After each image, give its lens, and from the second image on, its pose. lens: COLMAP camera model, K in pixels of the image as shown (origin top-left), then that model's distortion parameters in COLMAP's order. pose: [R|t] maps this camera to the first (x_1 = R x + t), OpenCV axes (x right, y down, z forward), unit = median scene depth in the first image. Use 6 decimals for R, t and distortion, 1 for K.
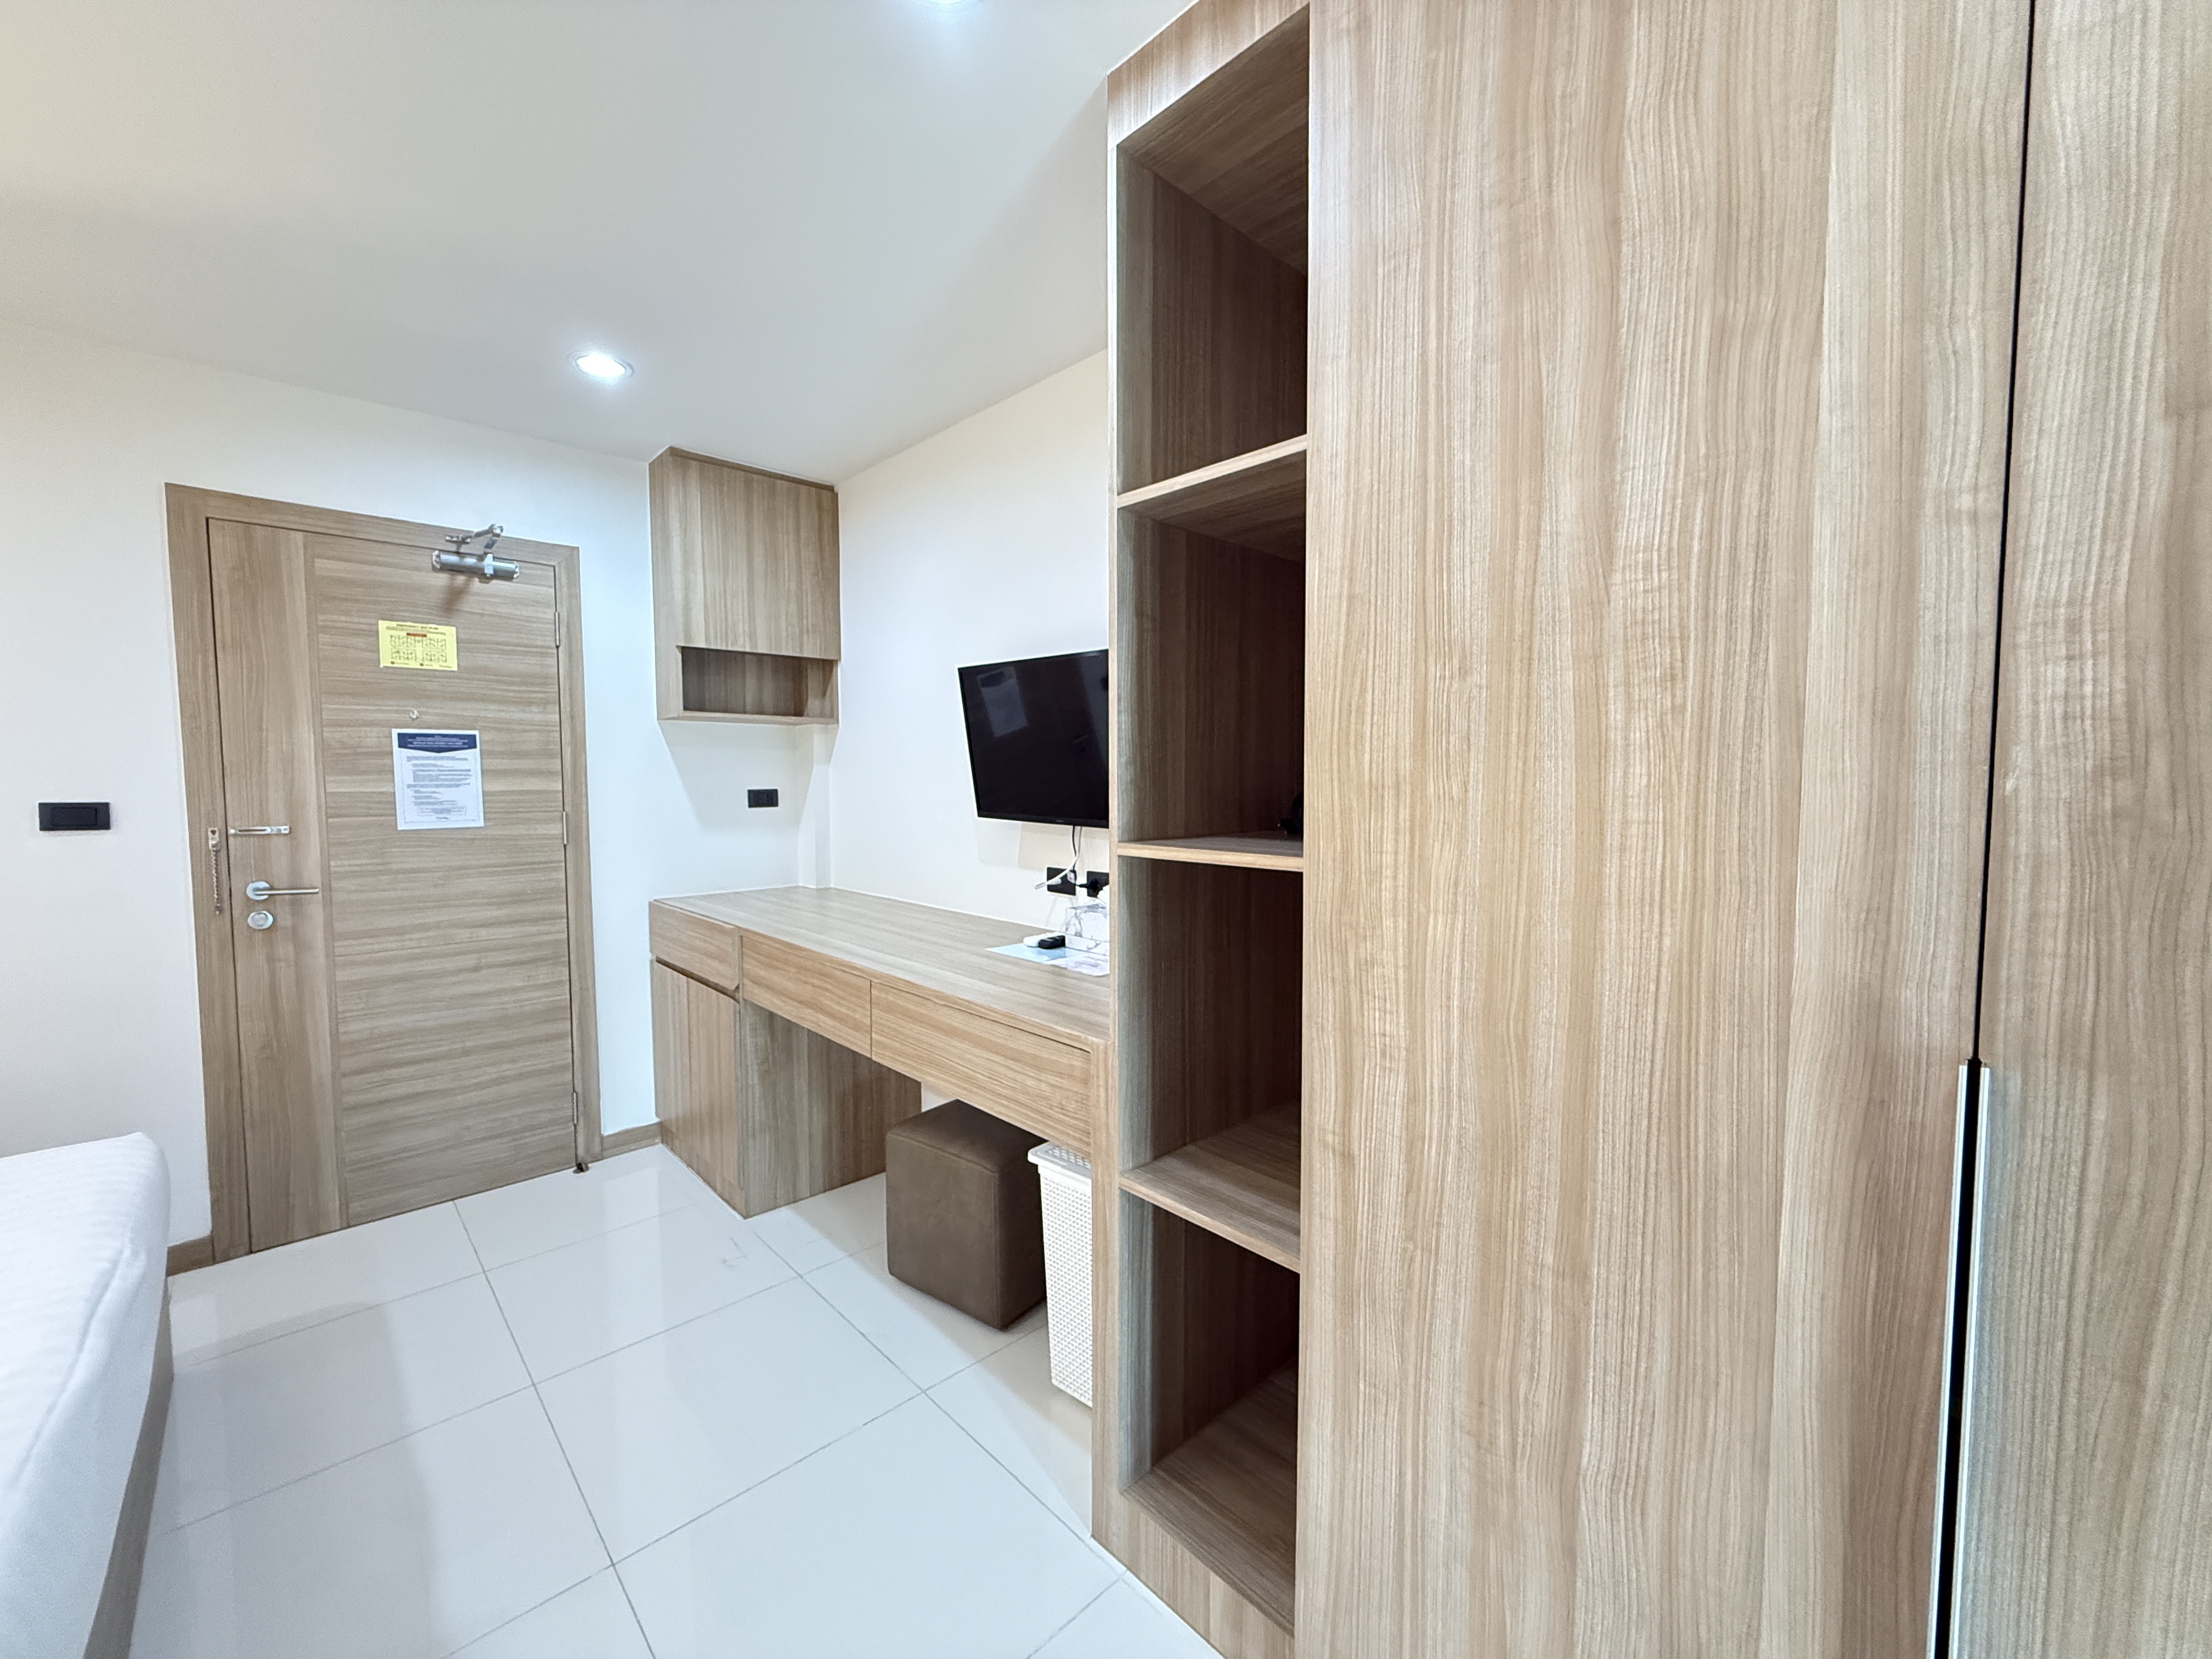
lens RADIAL K [[887.1, 0, 1106.0], [0, 887.1, 829.5], [0, 0, 1]] dist [0.001163, 0.000159]
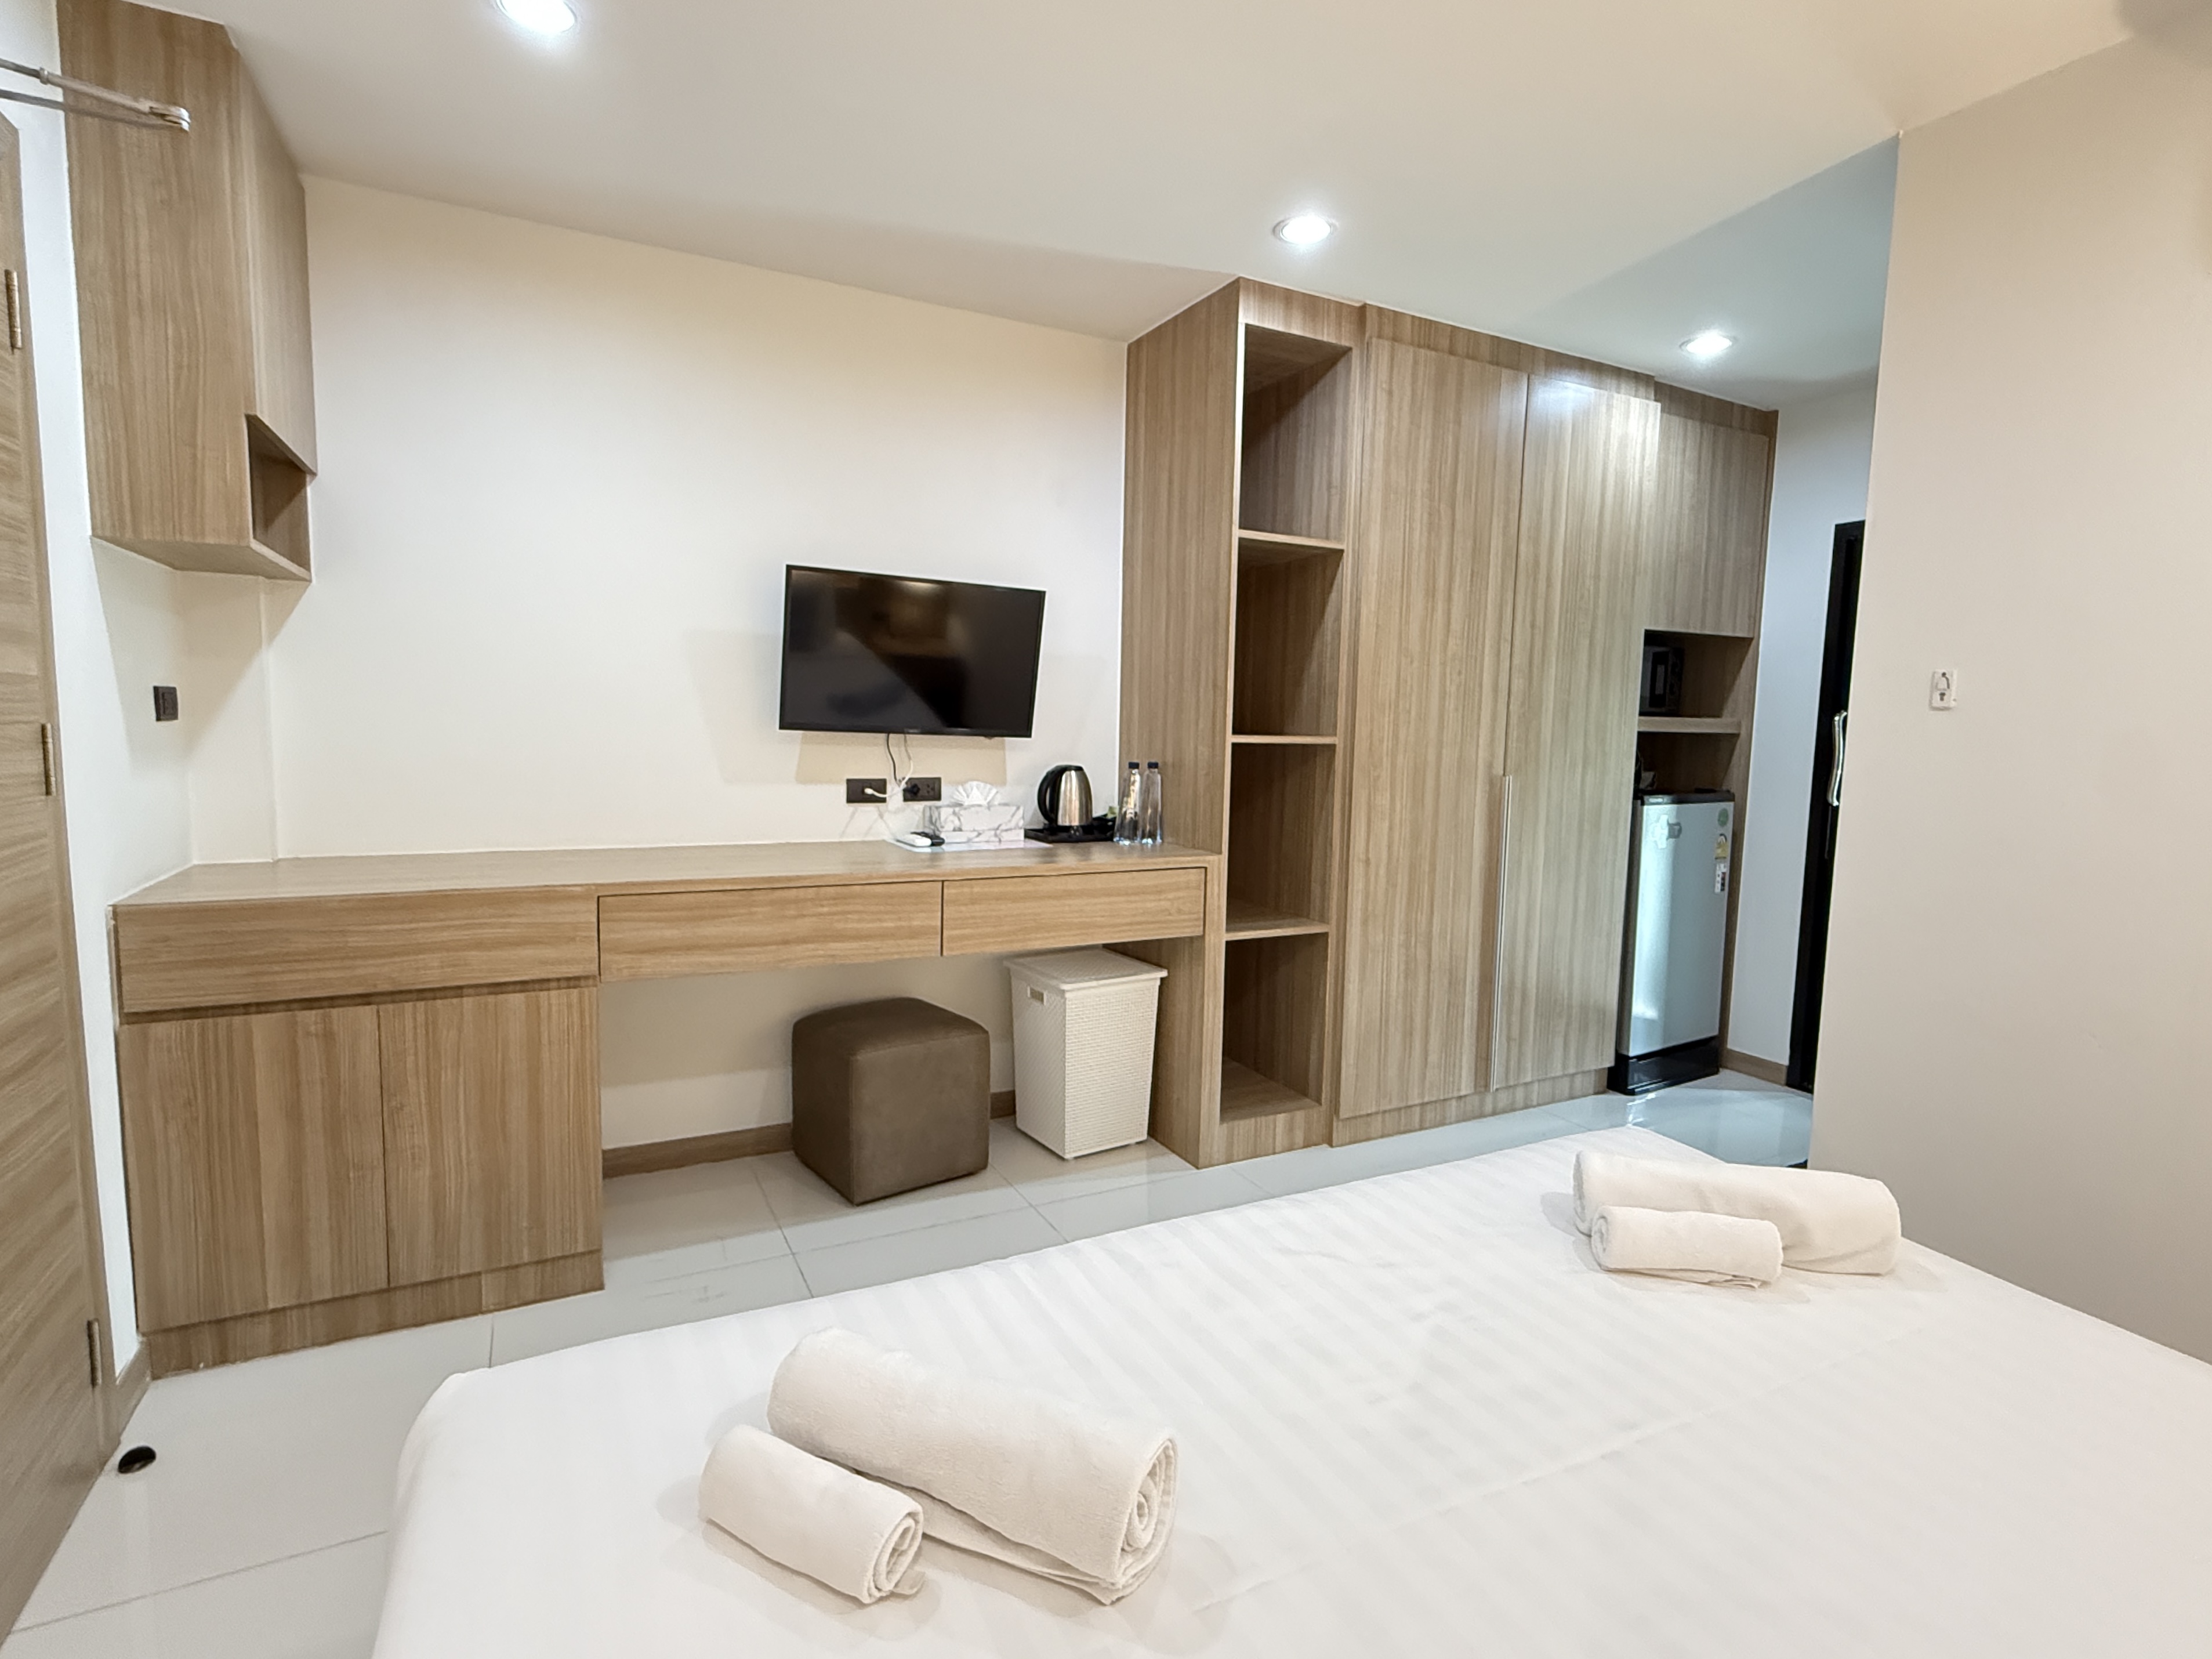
lens RADIAL K [[1092.1, 0, 1106.0], [0, 1092.1, 829.5], [0, 0, 1]] dist [-0.000708, -0.000064]
pose [[0.278249, -0.090080, 0.956276, -3.010715], [0.035479, 0.995877, 0.083488, 0.015745], [-0.959853, 0.010697, 0.280298, 0.943077]]
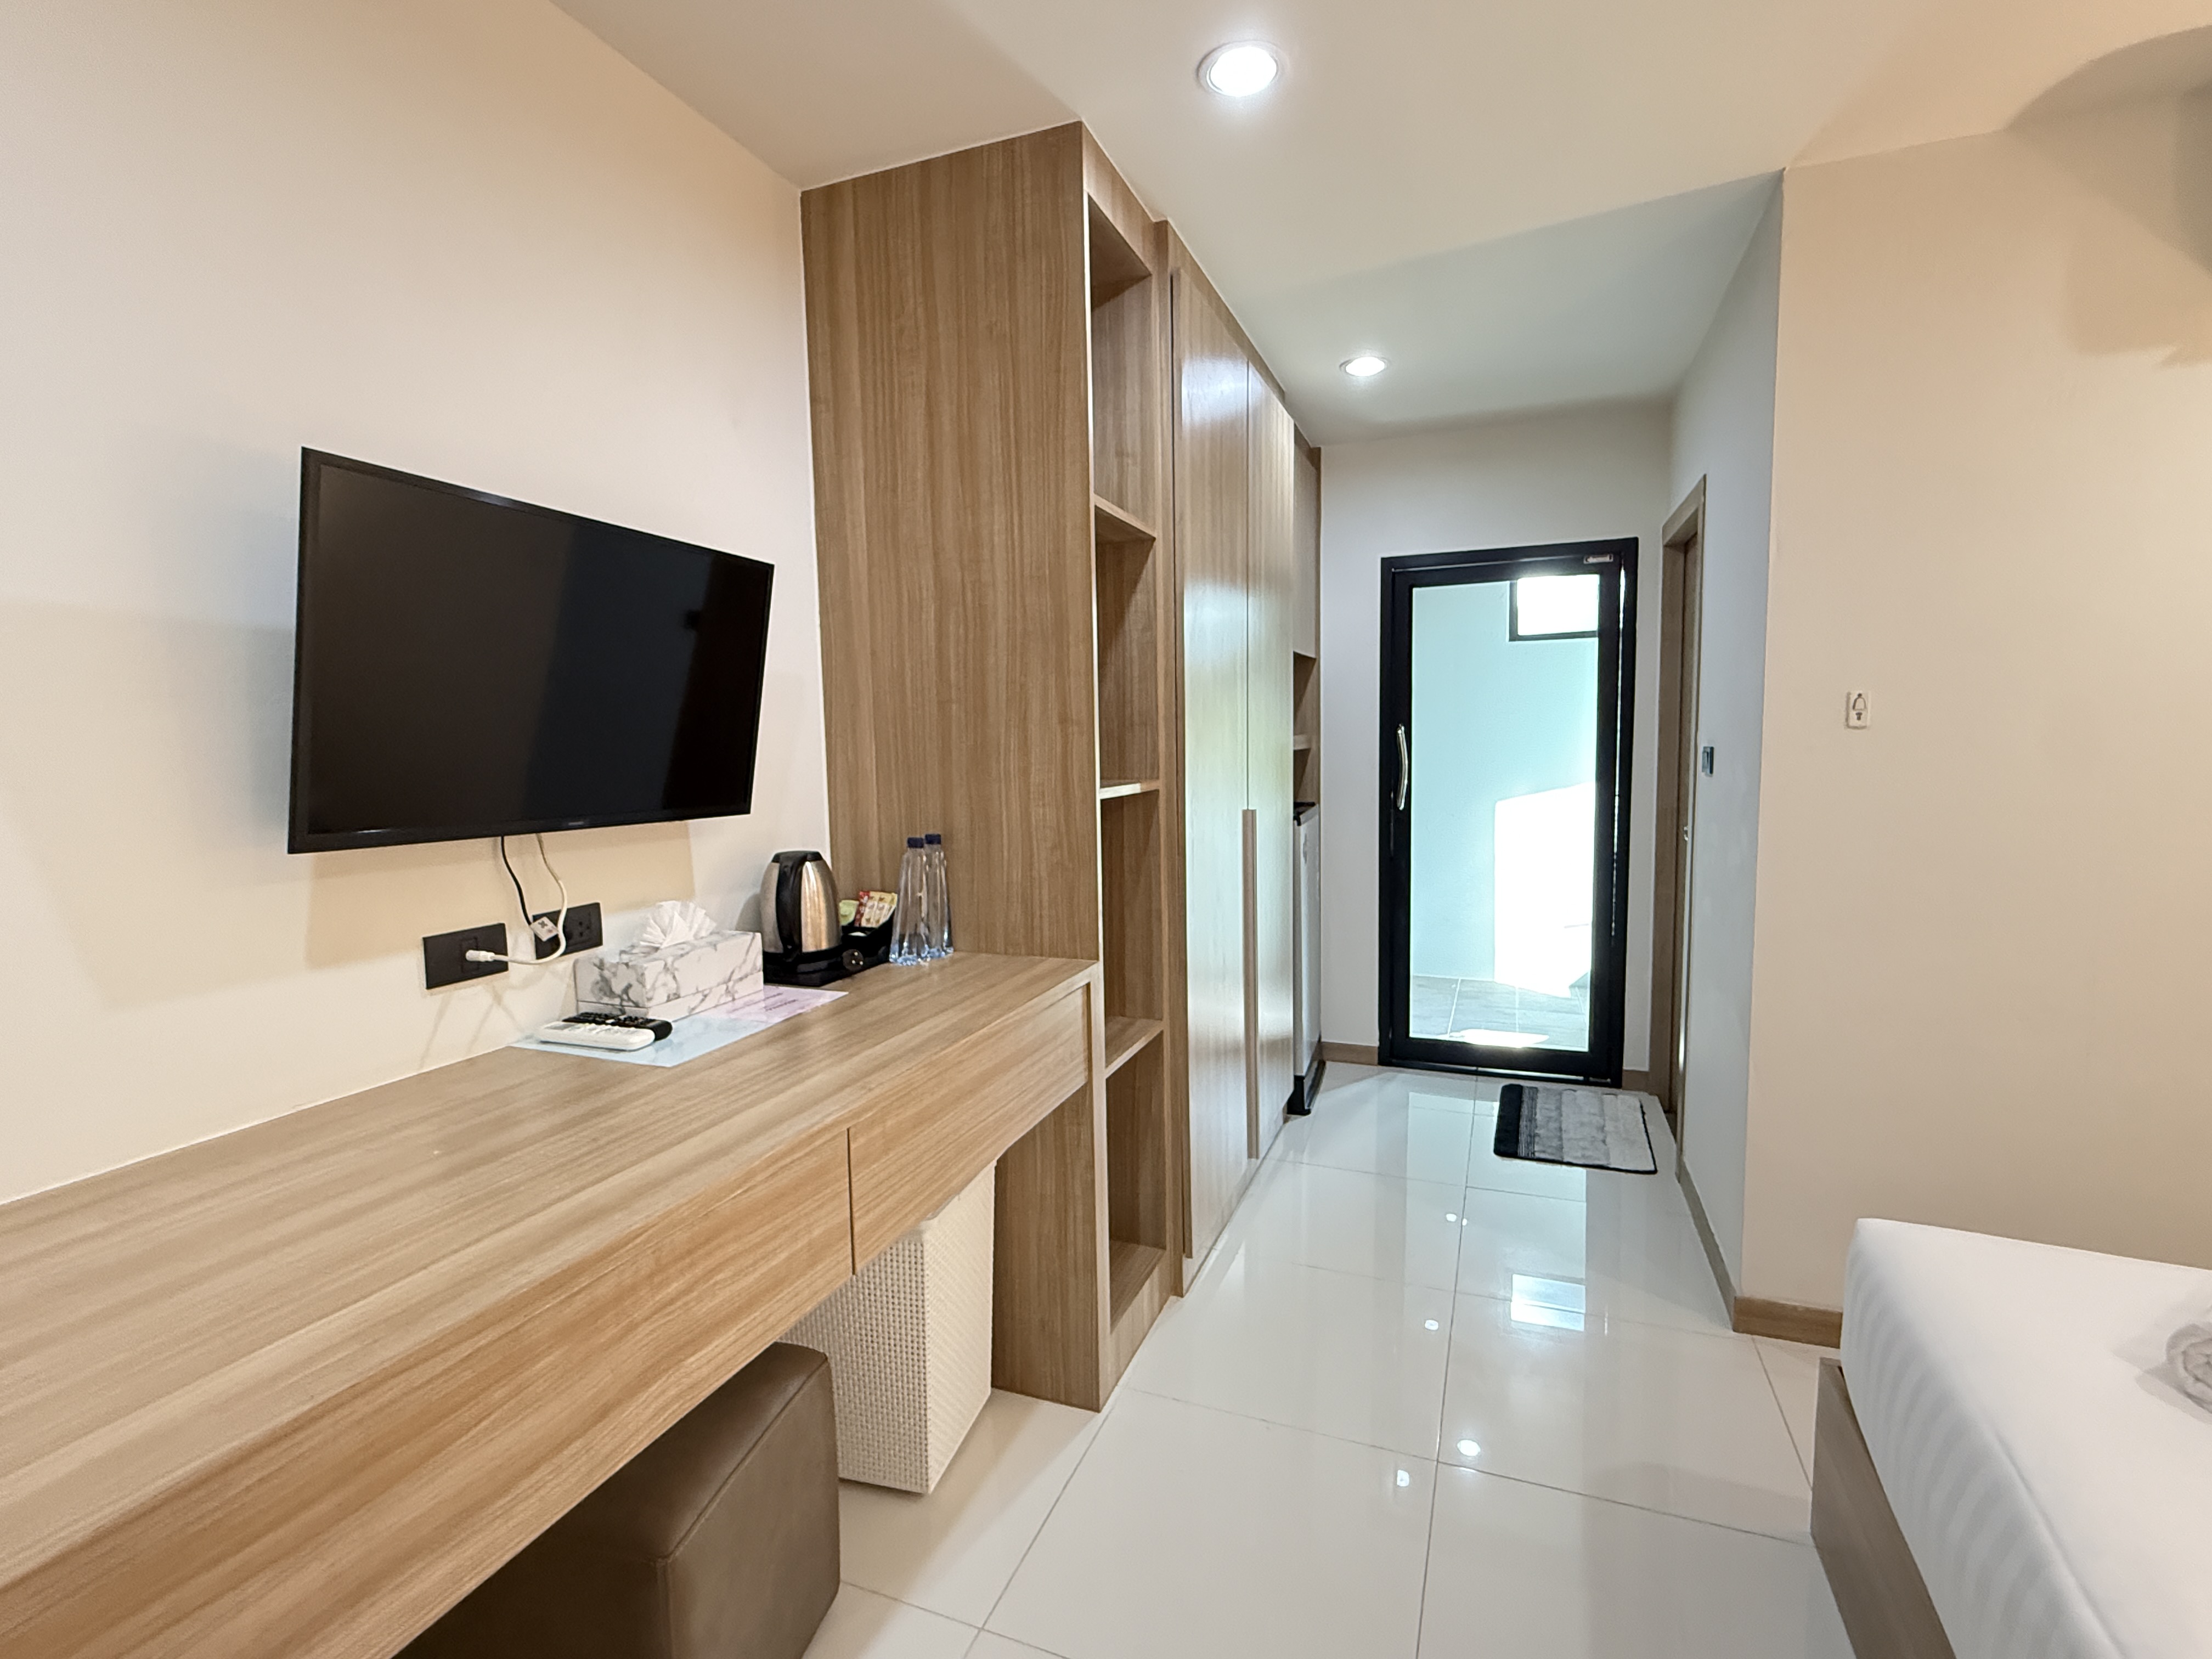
lens RADIAL K [[1030.3, 0, 1106.0], [0, 1030.3, 829.5], [0, 0, 1]] dist [0.002829, 0.000242]
pose [[-0.422511, -0.075645, 0.903196, -1.804790], [0.071716, 0.990597, 0.116514, -0.133807], [-0.903516, 0.114001, -0.413113, 2.284084]]
